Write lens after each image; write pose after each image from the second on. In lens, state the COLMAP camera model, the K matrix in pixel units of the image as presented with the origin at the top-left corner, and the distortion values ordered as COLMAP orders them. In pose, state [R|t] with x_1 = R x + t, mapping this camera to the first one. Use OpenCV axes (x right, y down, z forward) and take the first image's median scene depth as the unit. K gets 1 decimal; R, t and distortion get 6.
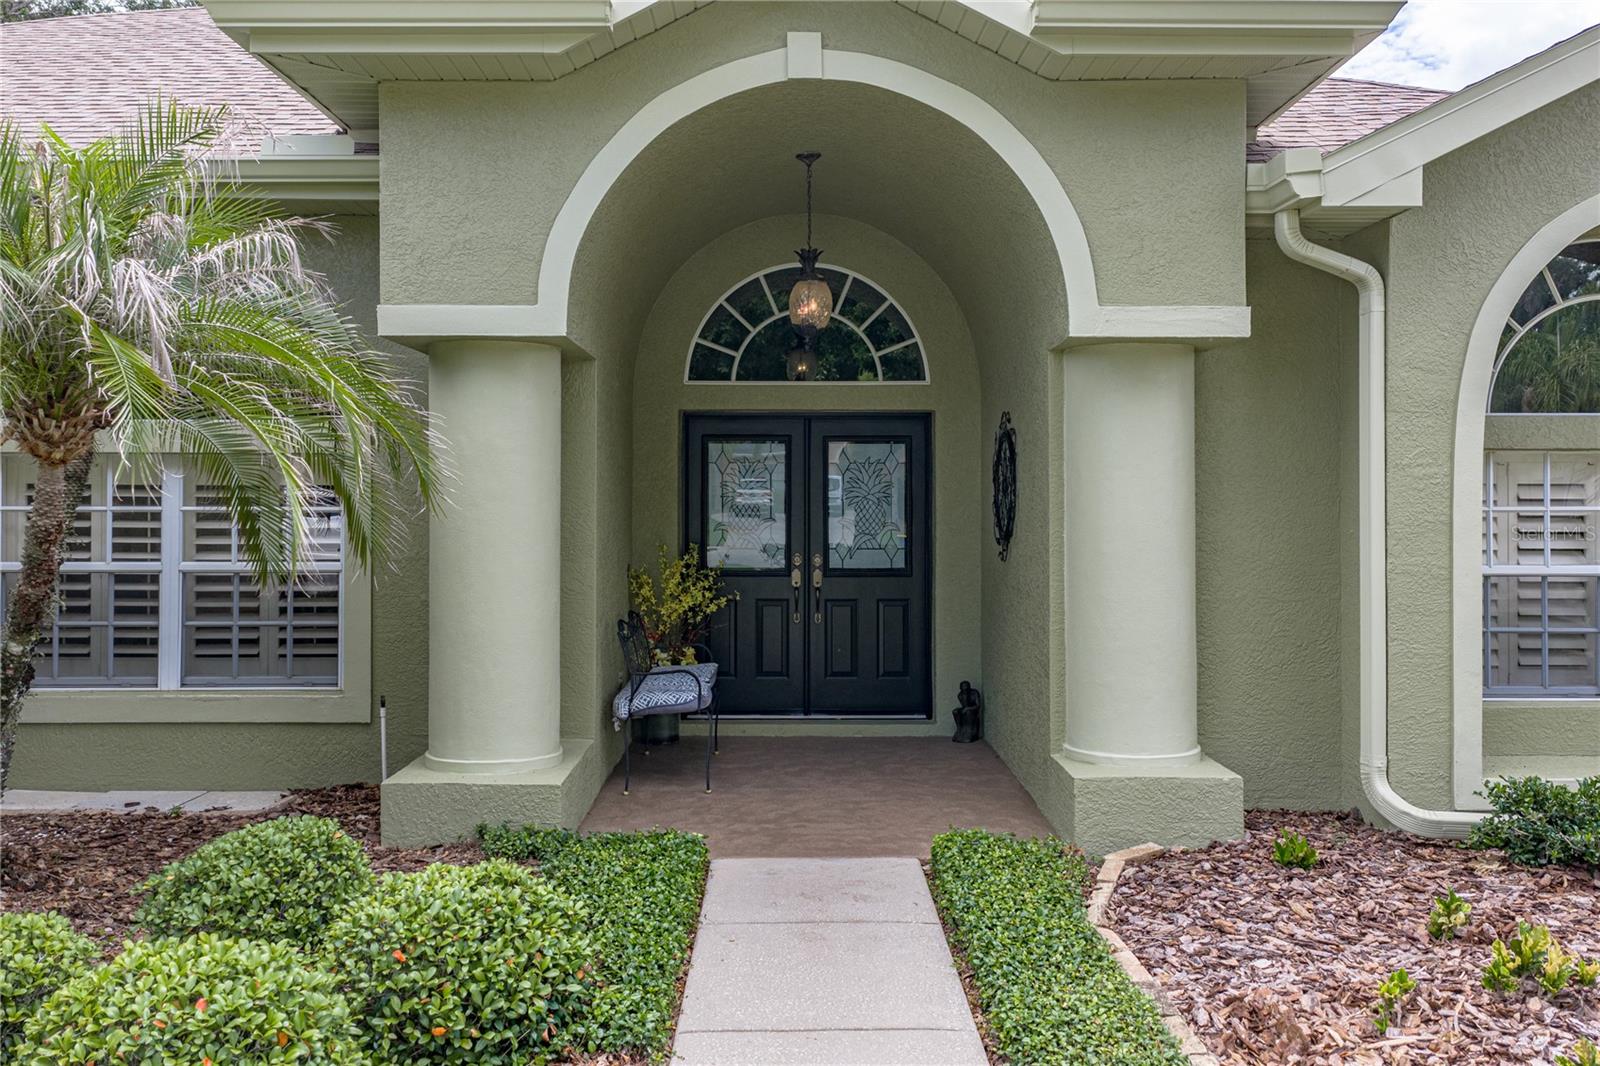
lens RADIAL K [[1328.0, 0, 807.7], [0, 1328.0, 517.9], [0, 0, 1]] dist [0.013829, -0.004699]
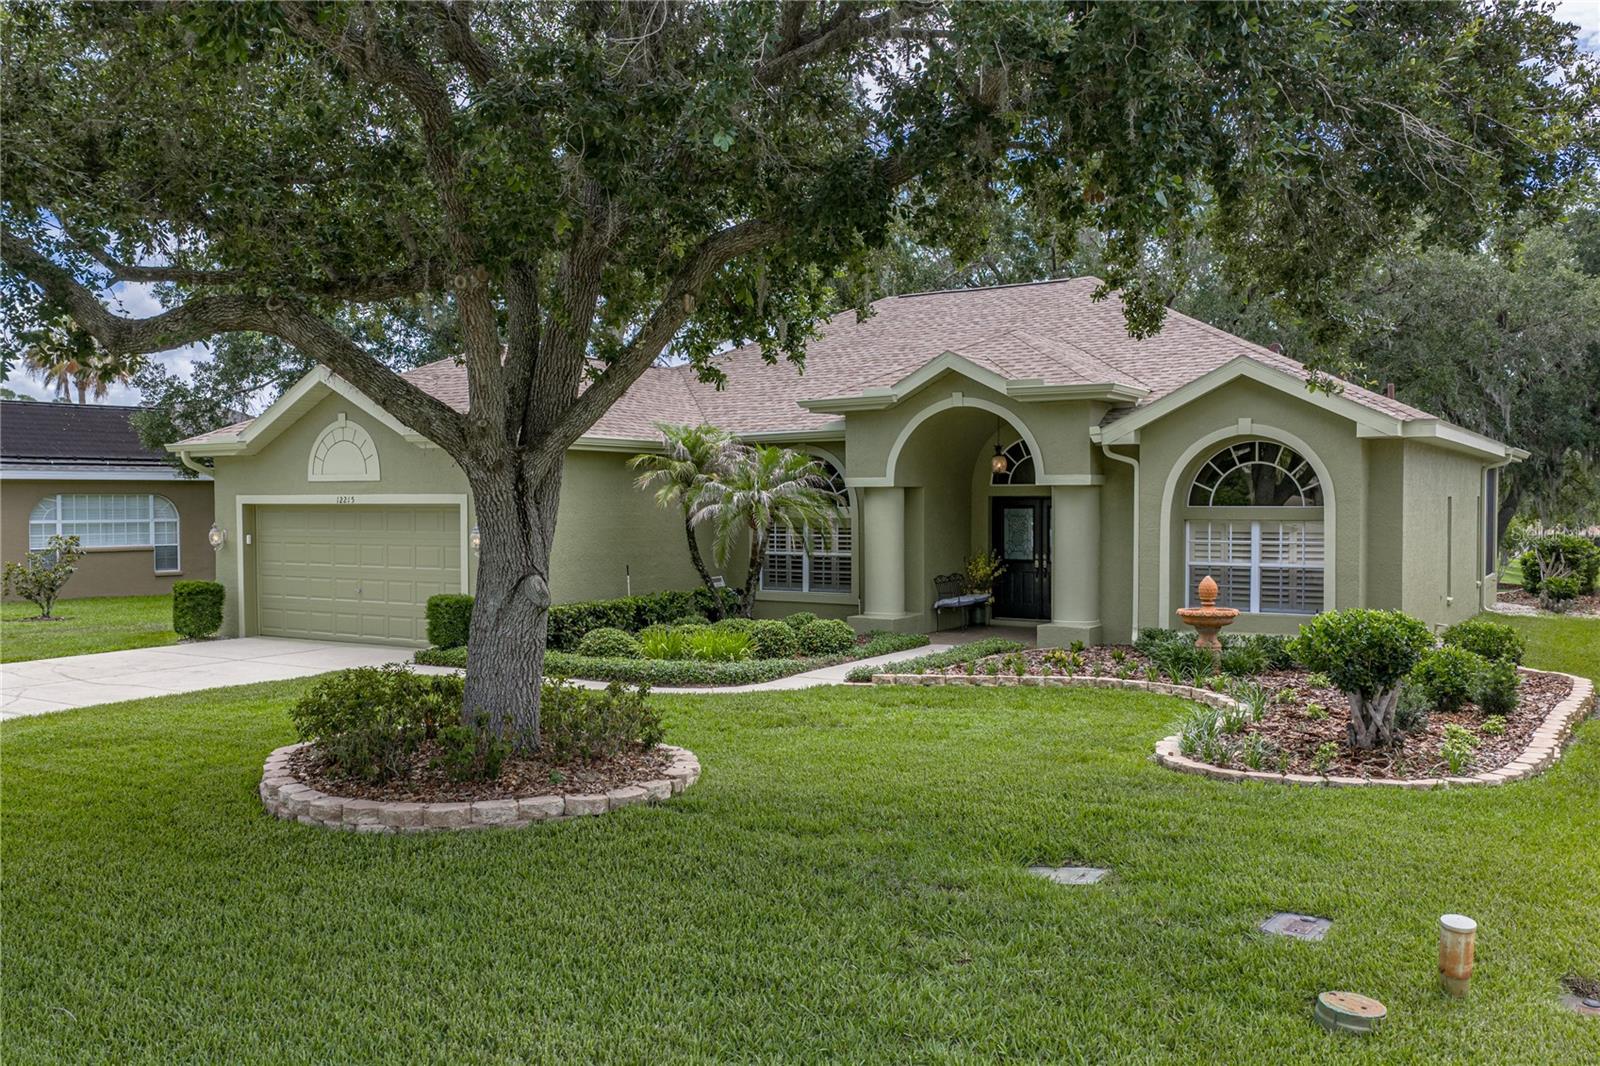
lens RADIAL K [[1328.0, 0, 804.5], [0, 1328.0, 533.3], [0, 0, 1]] dist [0.013829, -0.004699]
pose [[0.839256, 0.010395, -0.543637, 1.334888], [-0.001633, 0.999861, 0.016599, -0.070095], [0.543734, -0.013043, 0.839156, -1.788080]]
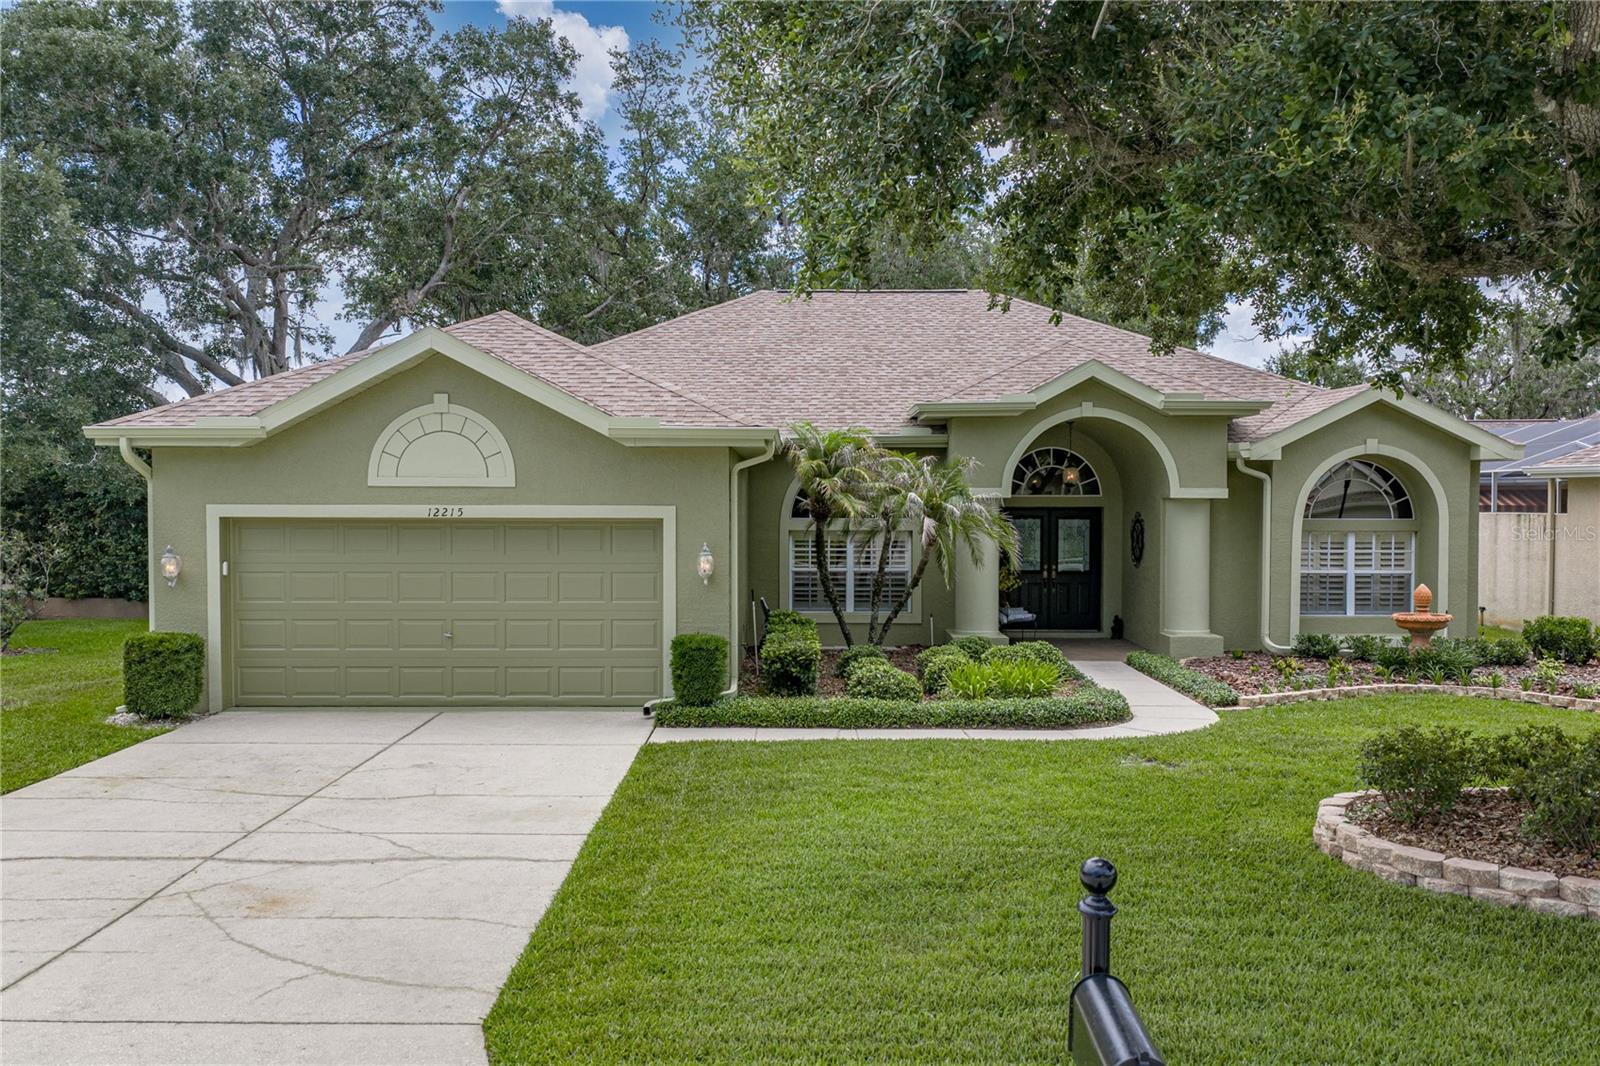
lens RADIAL K [[1328.0, 0, 791.1], [0, 1328.0, 541.3], [0, 0, 1]] dist [0.013829, -0.004699]
pose [[0.999936, 0.001943, -0.011180, -0.623499], [-0.001685, 0.999733, 0.023029, -0.098429], [0.011222, -0.023009, 0.999672, -2.023347]]
